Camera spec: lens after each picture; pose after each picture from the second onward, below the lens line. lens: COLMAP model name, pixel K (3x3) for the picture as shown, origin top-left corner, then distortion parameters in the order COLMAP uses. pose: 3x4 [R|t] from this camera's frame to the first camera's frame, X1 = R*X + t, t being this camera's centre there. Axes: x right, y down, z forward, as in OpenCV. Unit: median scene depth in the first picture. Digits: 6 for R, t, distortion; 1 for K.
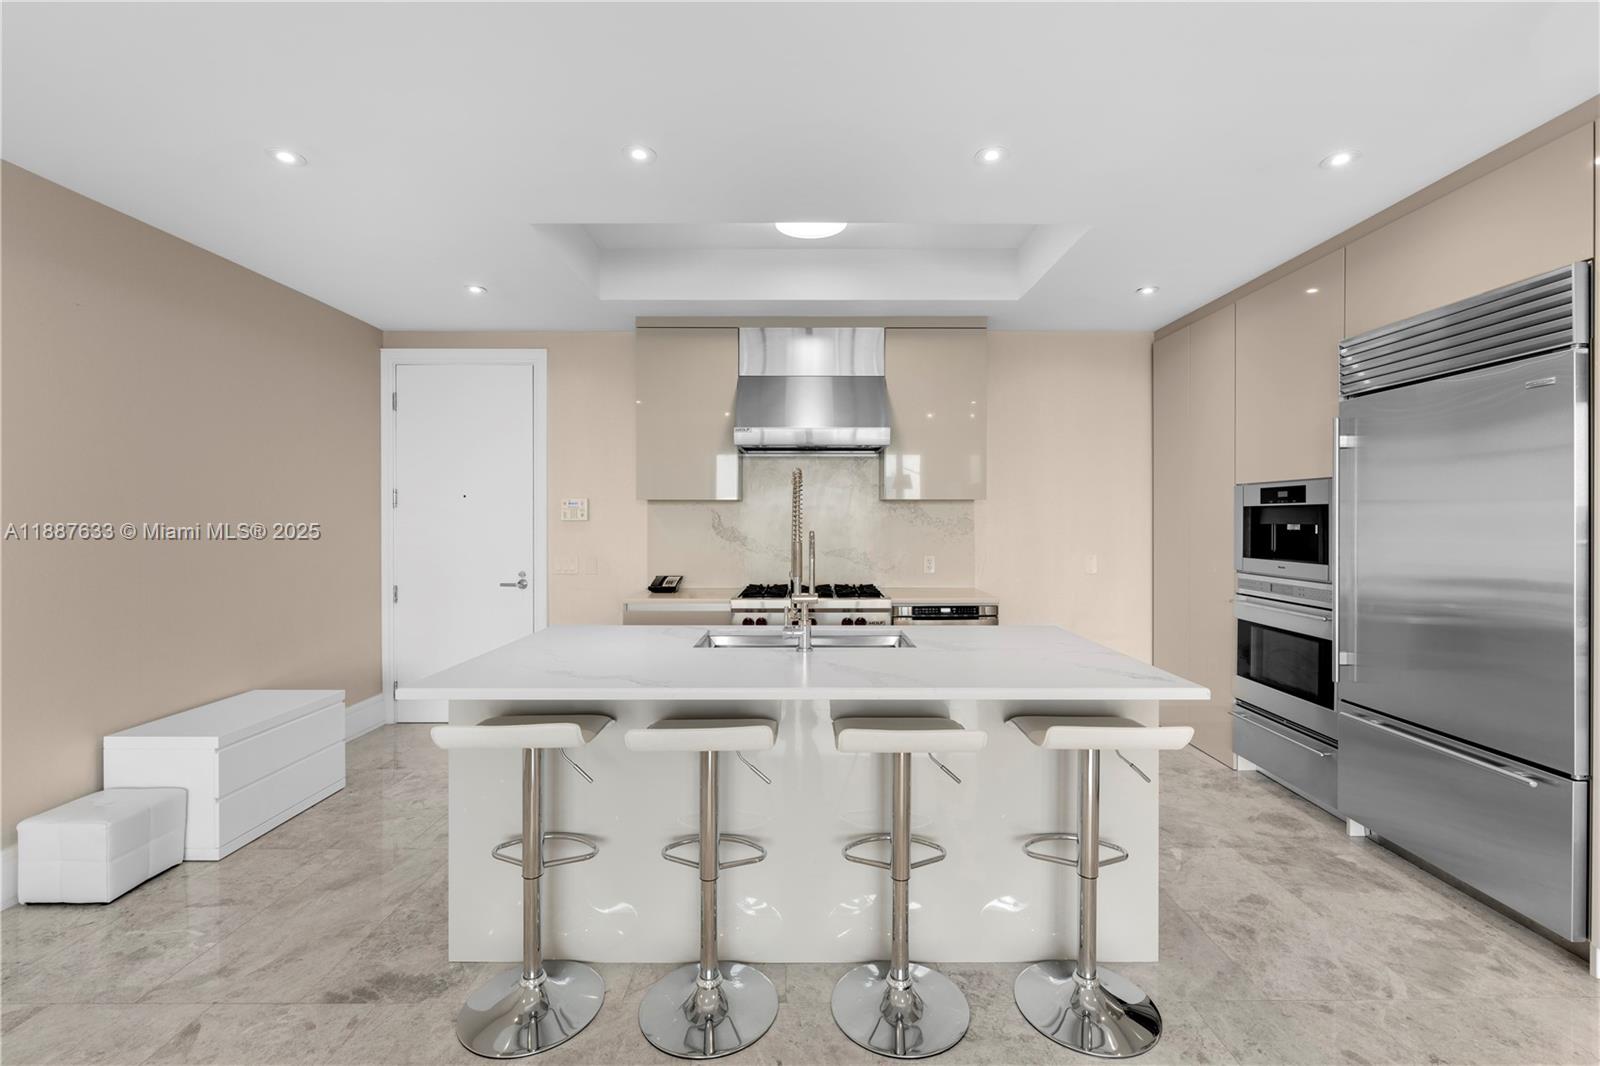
lens RADIAL K [[695.0, 0, 813.6], [0, 695.0, 524.2], [0, 0, 1]] dist [-0.001320, -0.000010]
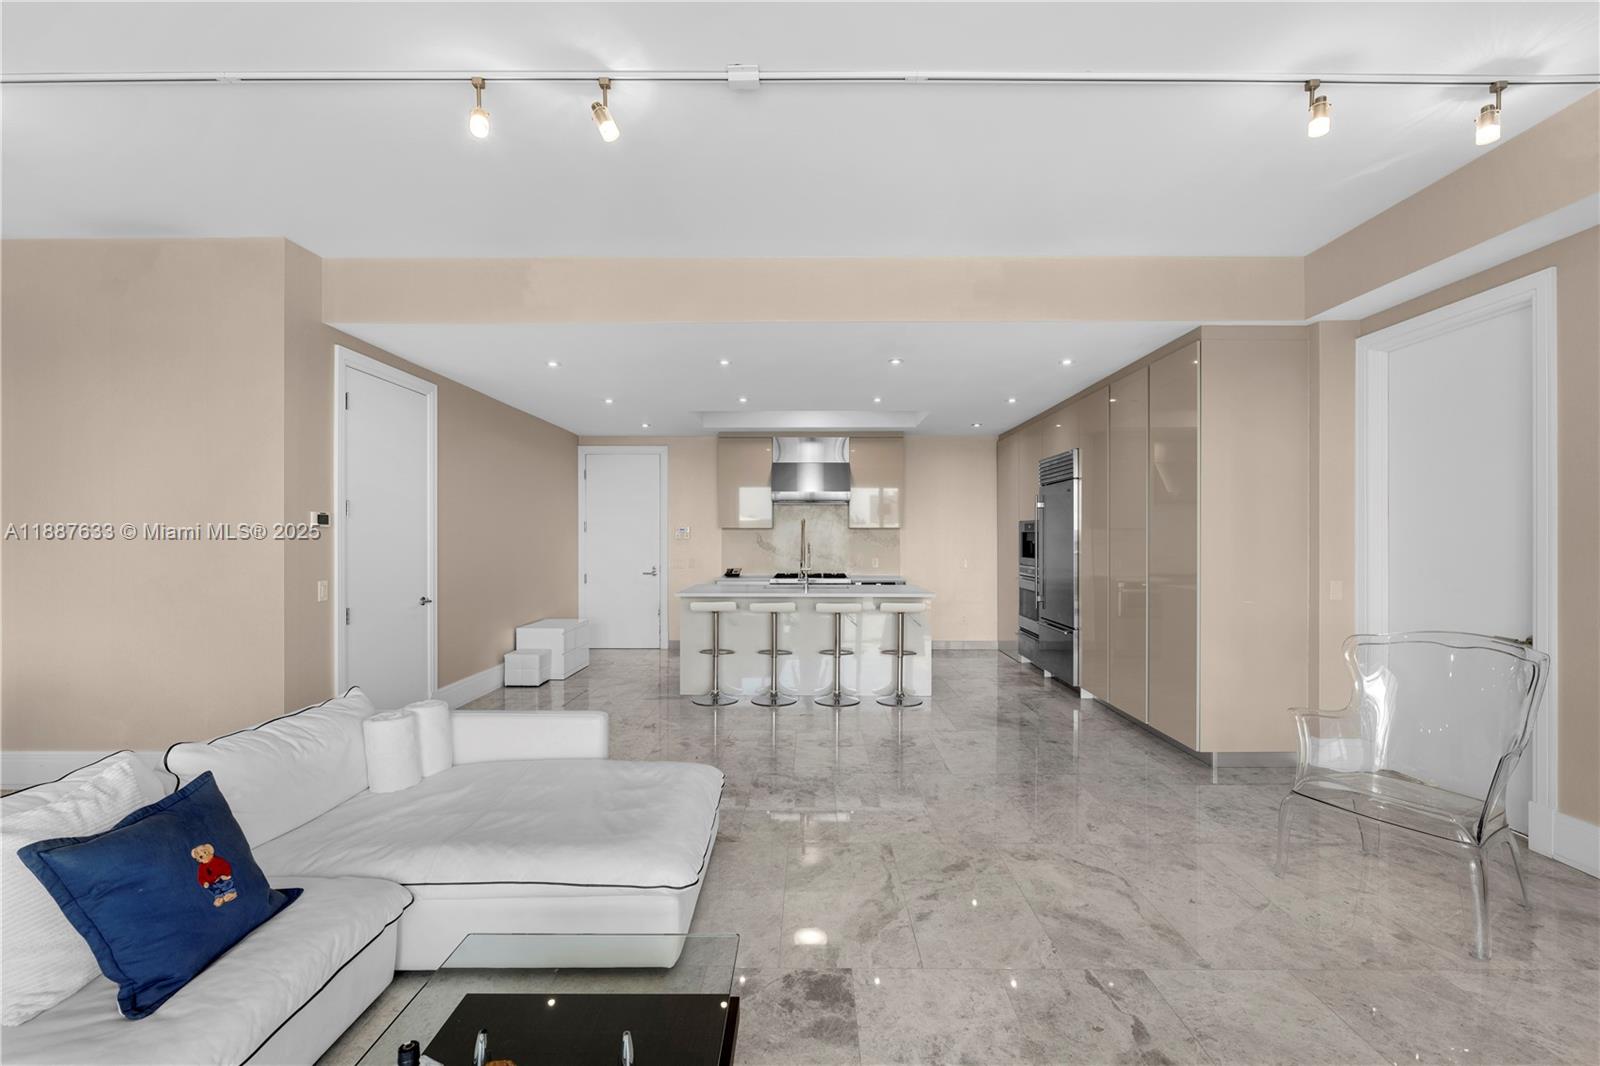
lens RADIAL K [[695.0, 0, 816.3], [0, 695.0, 538.2], [0, 0, 1]] dist [-0.001320, -0.000010]
pose [[0.999986, 0.000986, -0.005239, 0.025903], [-0.001024, 0.999973, -0.007313, 0.007282], [0.005231, 0.007318, 0.999960, -1.050508]]
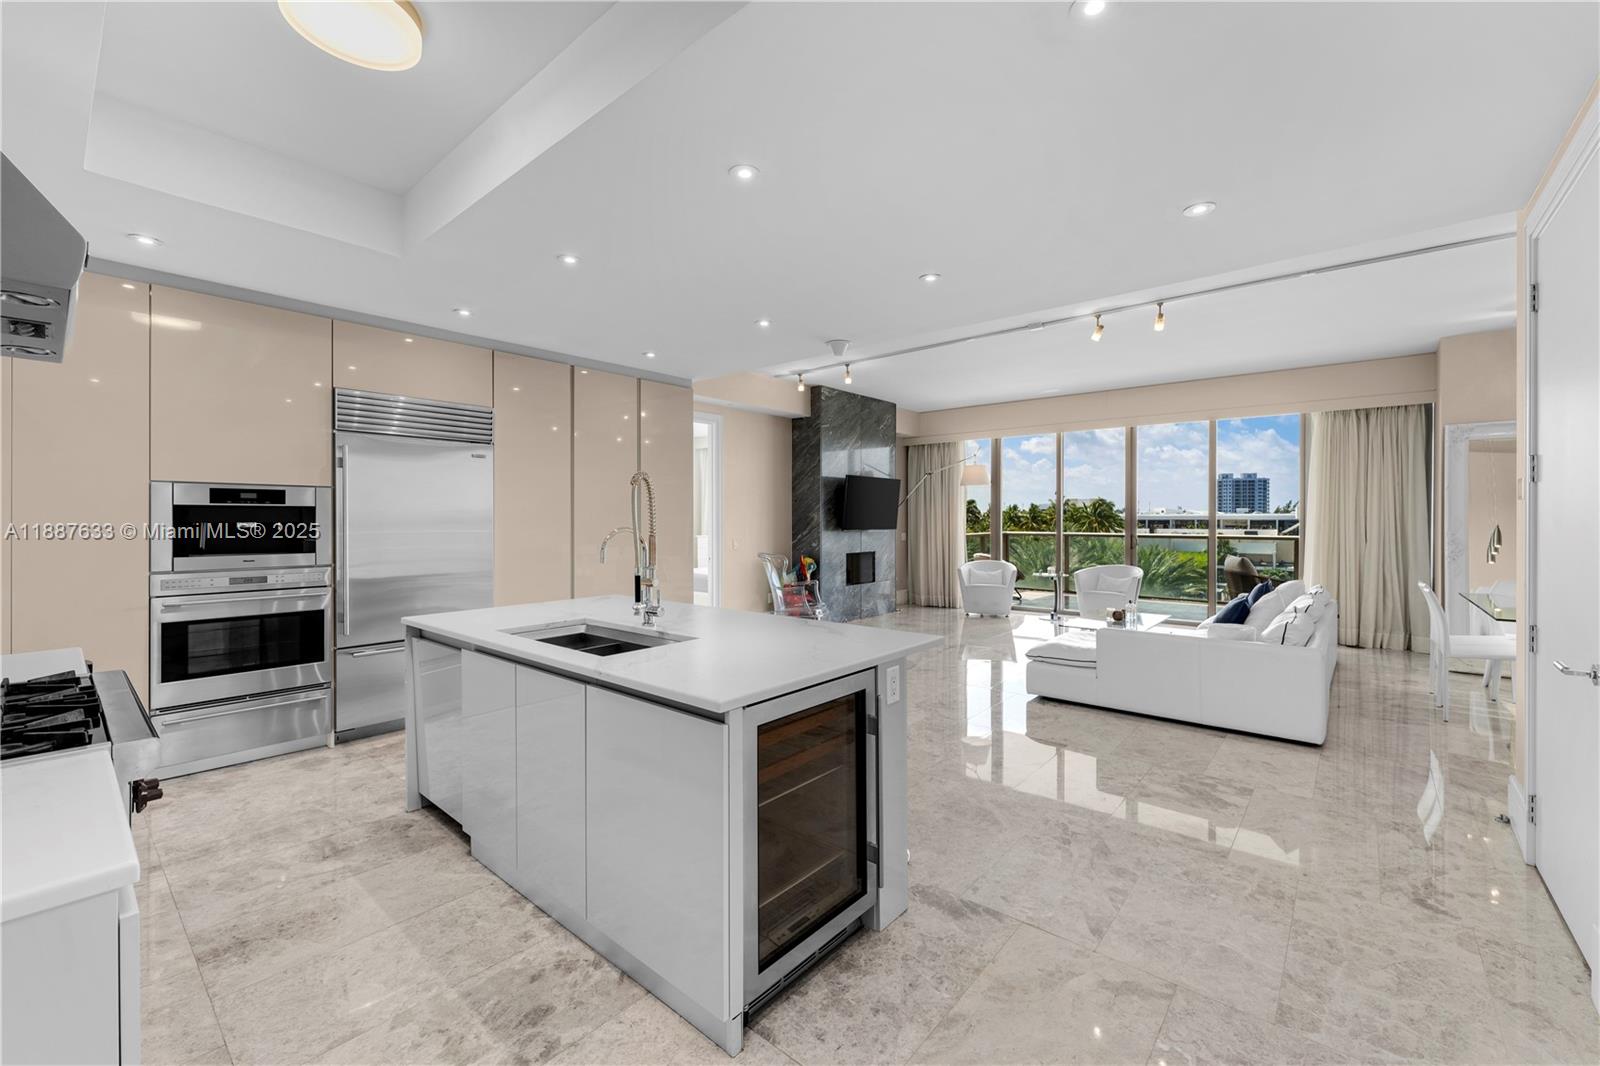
lens RADIAL K [[654.1, 0, 801.5], [0, 654.1, 522.3], [0, 0, 1]] dist [0.003819, -0.001176]
pose [[-0.752931, -0.002158, 0.658096, -0.627523], [0.006881, 0.999914, 0.011151, -0.005092], [-0.658064, 0.012924, -0.752851, 1.093629]]
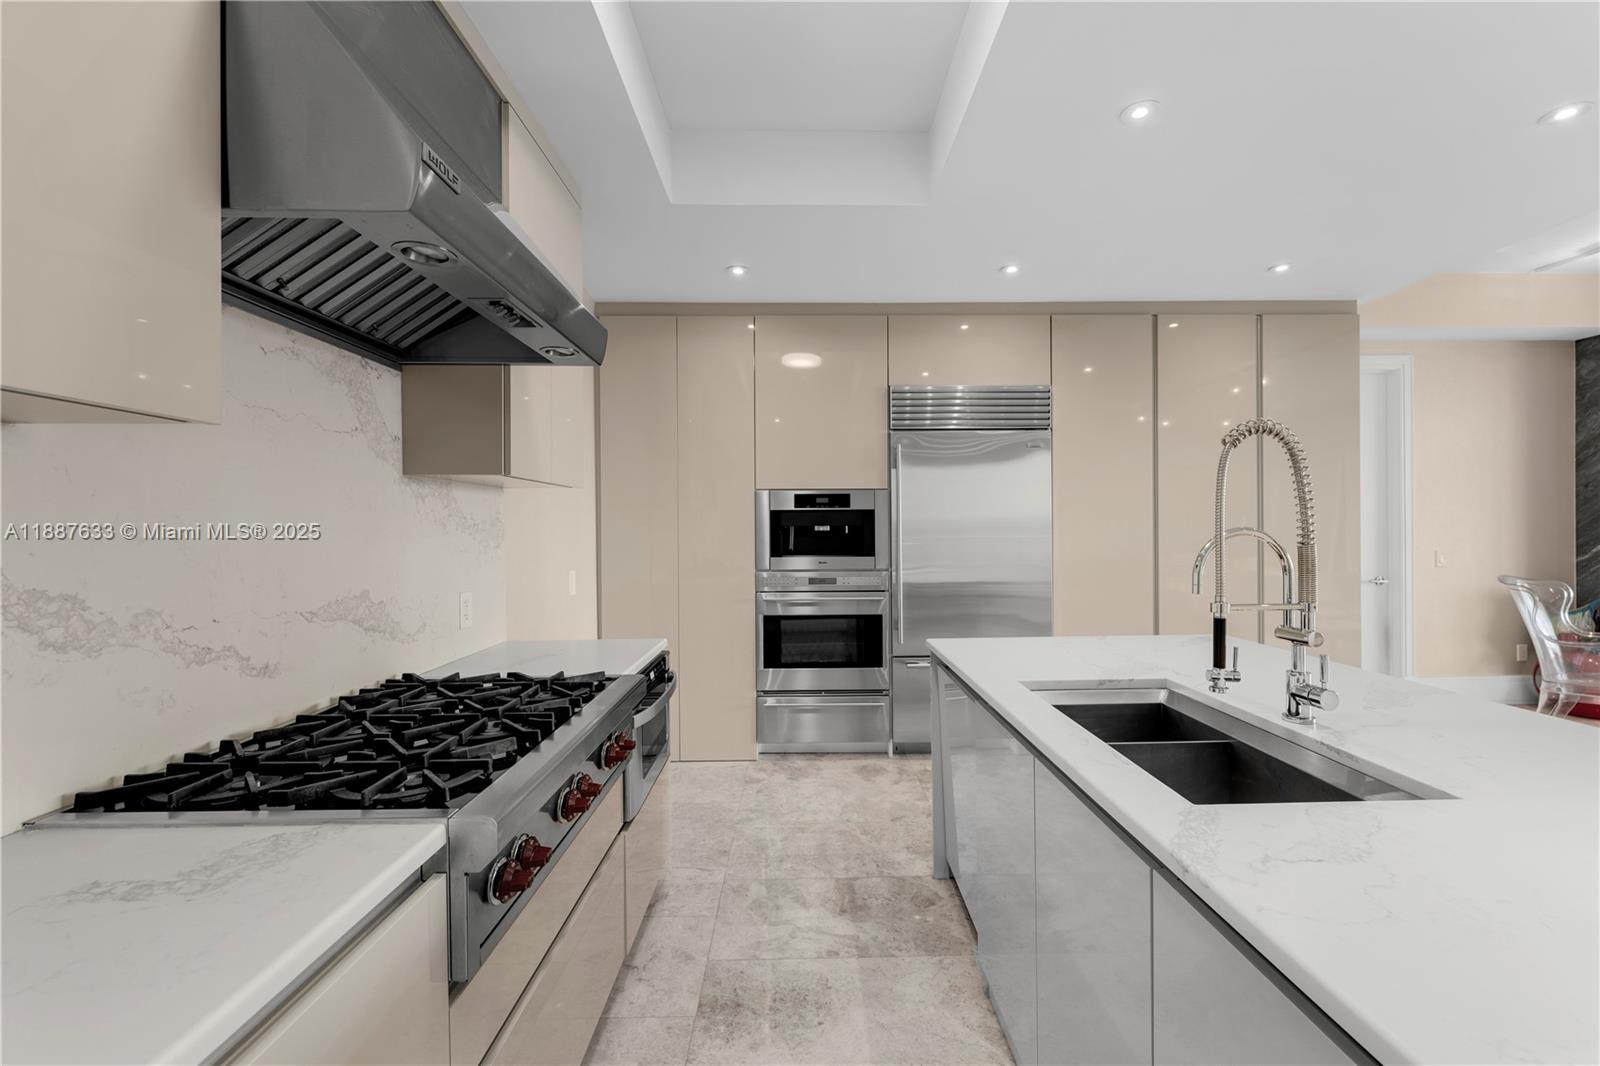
lens RADIAL K [[654.1, 0, 805.1], [0, 654.1, 529.0], [0, 0, 1]] dist [0.003819, -0.001176]
pose [[-0.009669, -0.001424, 0.999952, -0.390145], [0.017004, 0.999854, 0.001588, 0.003084], [-0.999809, 0.017018, -0.009643, 0.940538]]
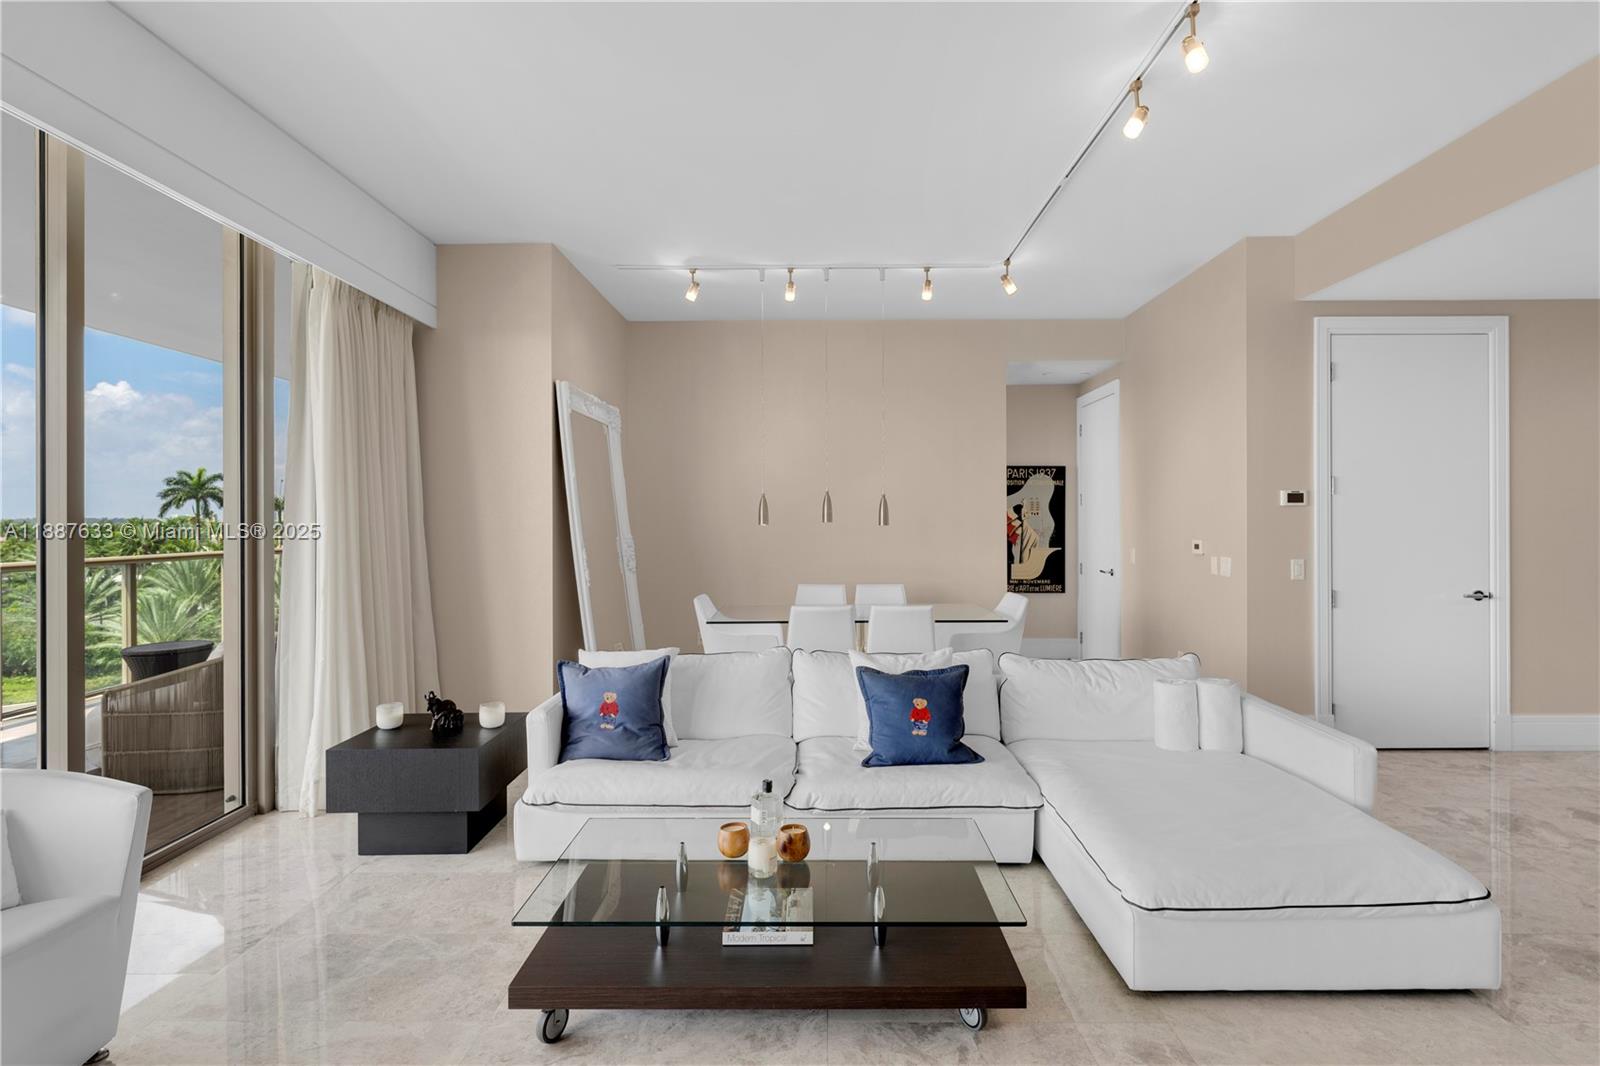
lens RADIAL K [[807.3, 0, 811.2], [0, 807.3, 523.1], [0, 0, 1]] dist [-0.004984, 0.000105]
pose [[-0.026134, 0.005410, -0.999644, 0.518673], [-0.002399, 0.999982, 0.005474, 0.005230], [0.999656, 0.002541, -0.026121, -0.697524]]
